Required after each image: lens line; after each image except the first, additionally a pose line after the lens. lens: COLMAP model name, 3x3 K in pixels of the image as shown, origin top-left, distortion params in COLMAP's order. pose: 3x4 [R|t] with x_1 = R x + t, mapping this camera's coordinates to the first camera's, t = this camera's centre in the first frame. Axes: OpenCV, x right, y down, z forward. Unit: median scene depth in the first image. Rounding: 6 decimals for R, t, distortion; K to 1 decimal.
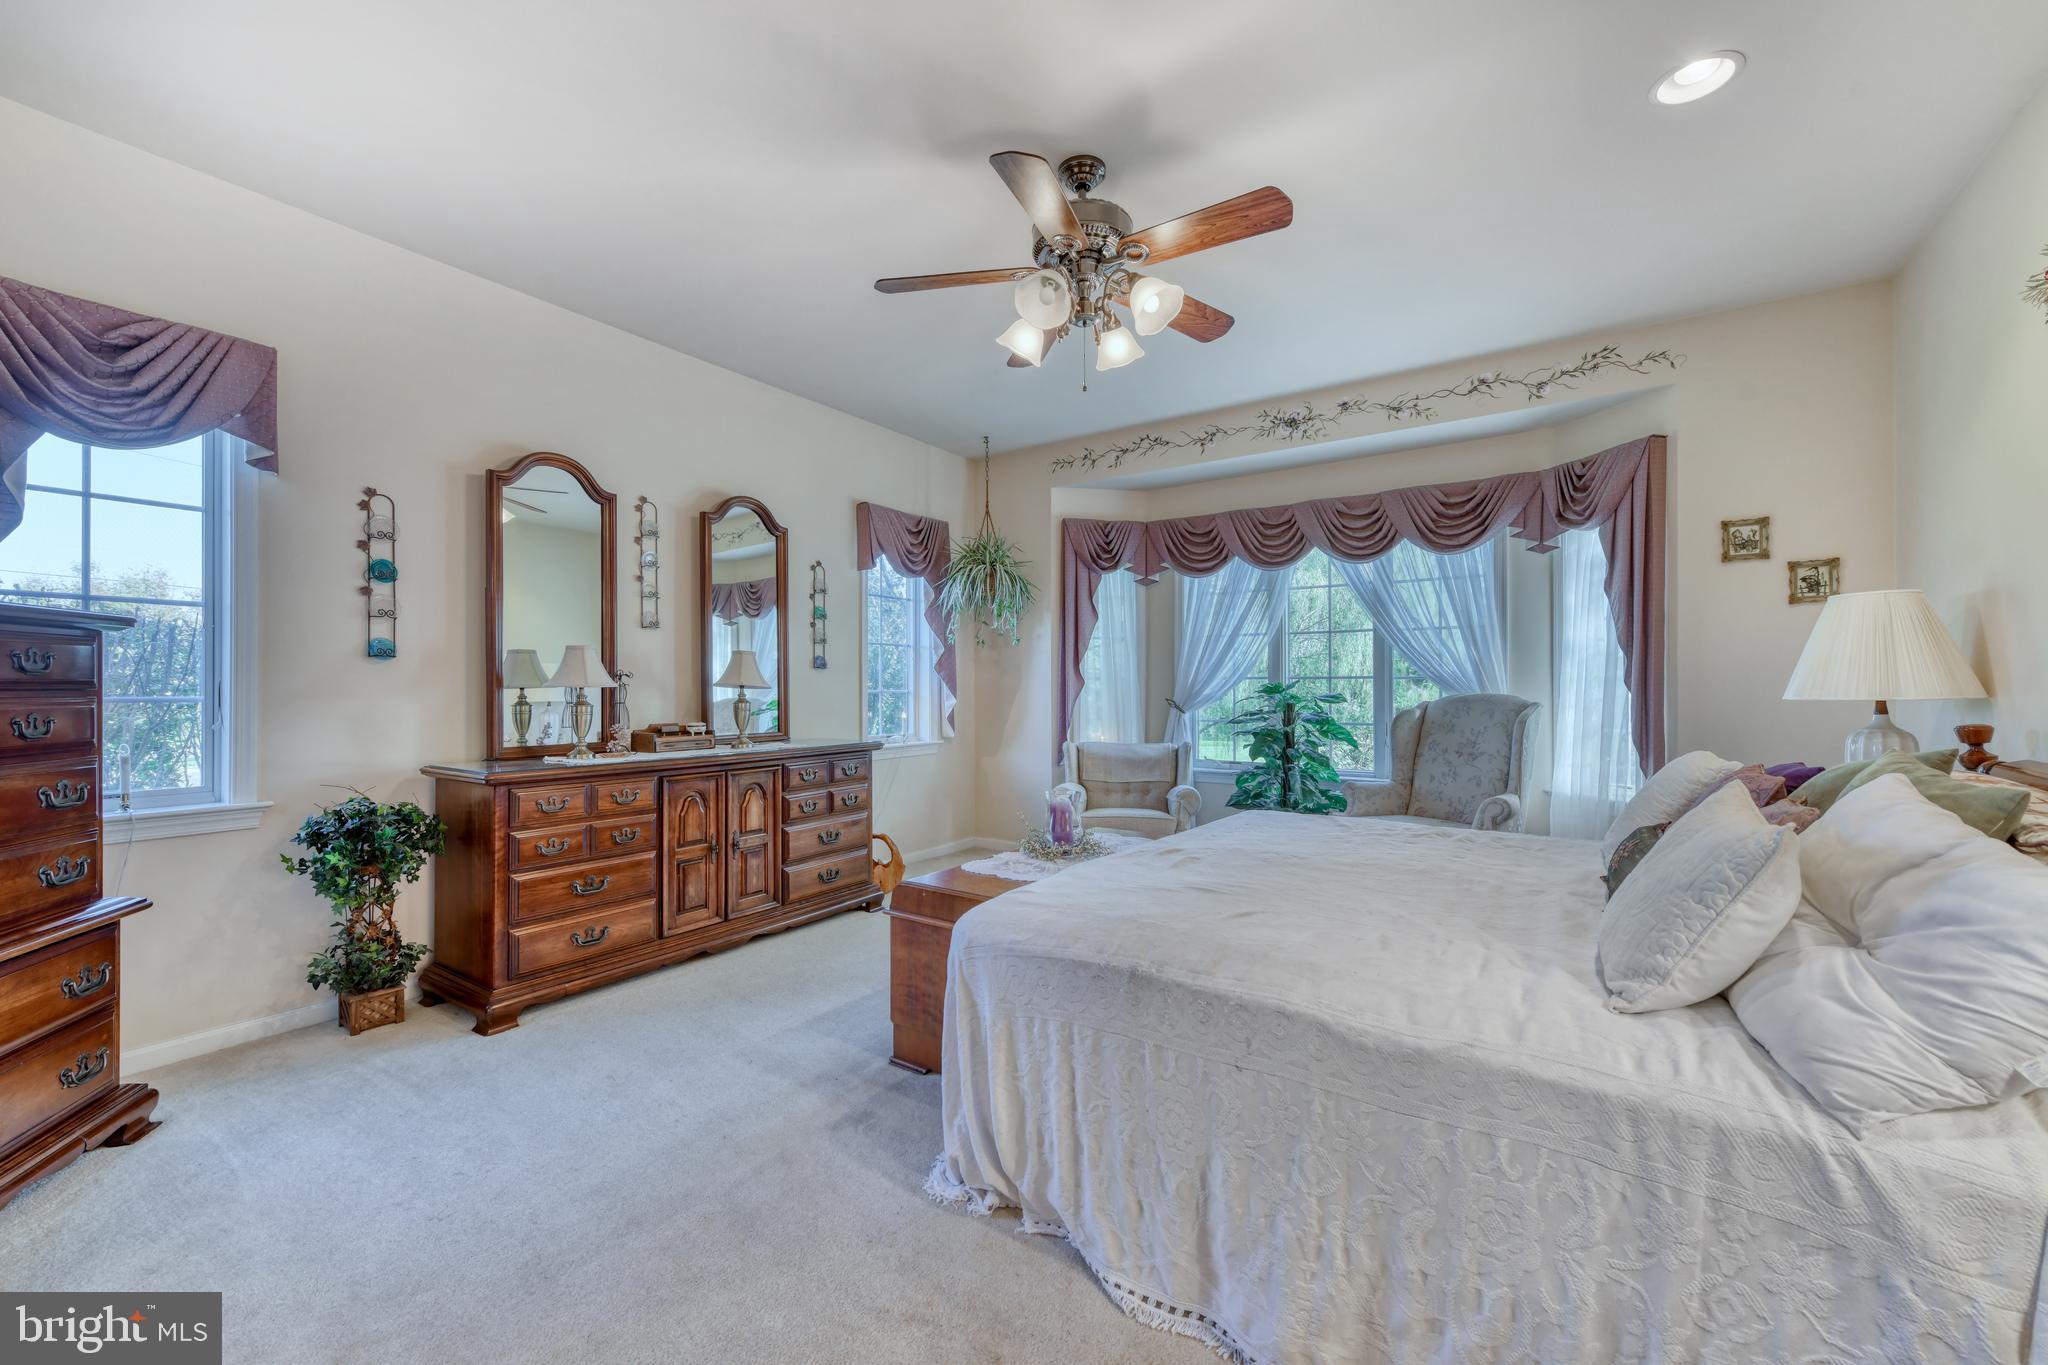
lens RADIAL K [[804.7, 0, 1027.1], [0, 804.7, 683.1], [0, 0, 1]] dist [0.007787, -0.001346]
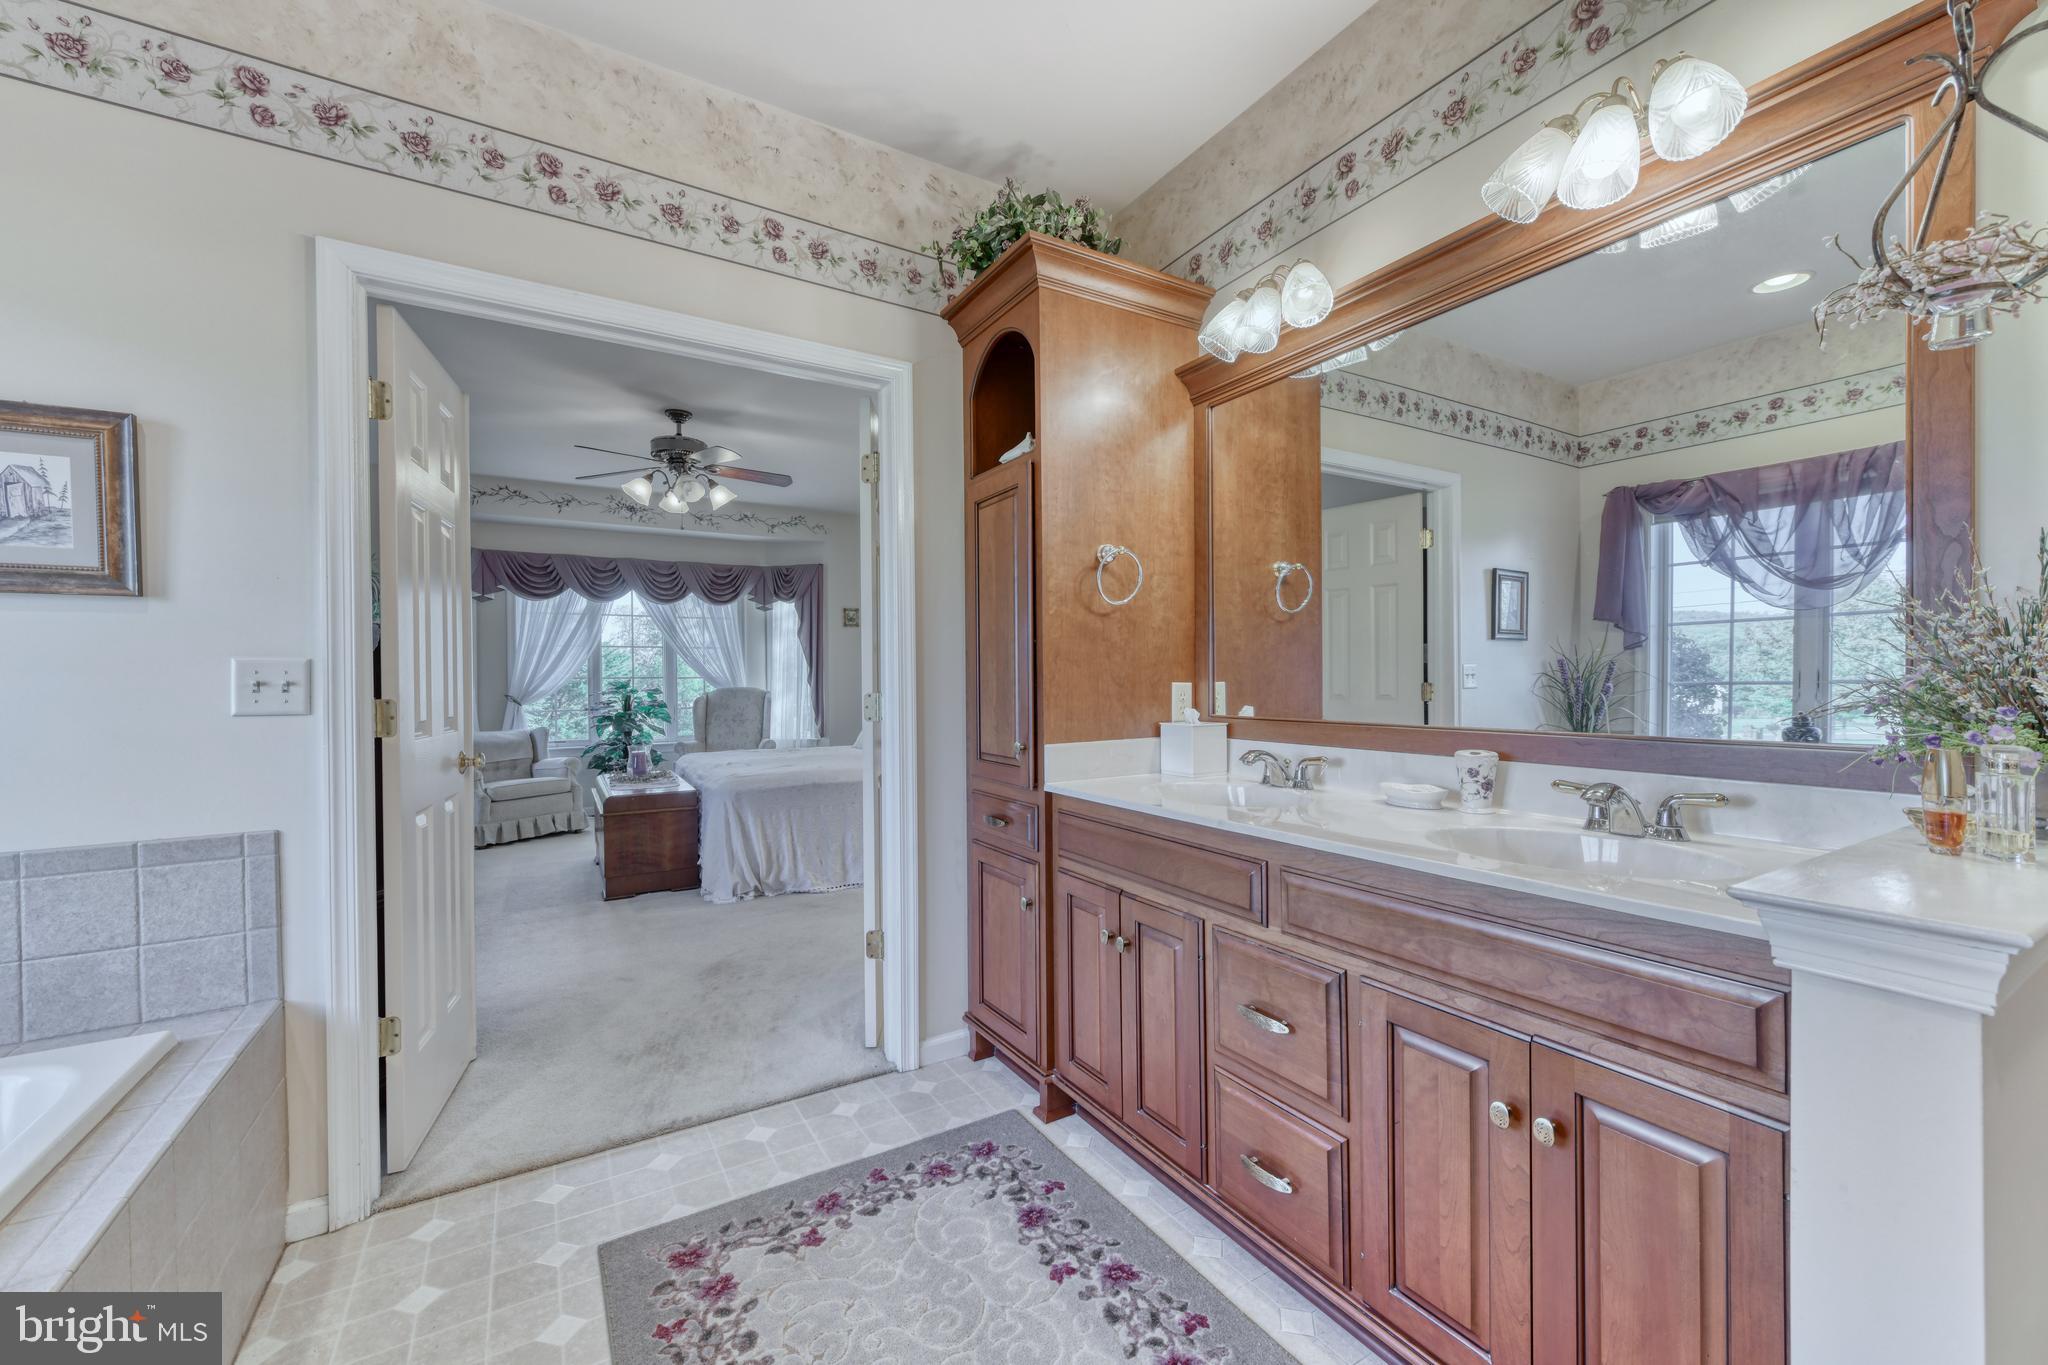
lens RADIAL K [[804.7, 0, 1018.6], [0, 804.7, 684.5], [0, 0, 1]] dist [0.007787, -0.001346]
pose [[0.427334, -0.009095, 0.904048, -0.746618], [0.002444, 0.999957, 0.008905, -0.006755], [-0.904090, -0.001596, 0.427338, -0.305799]]
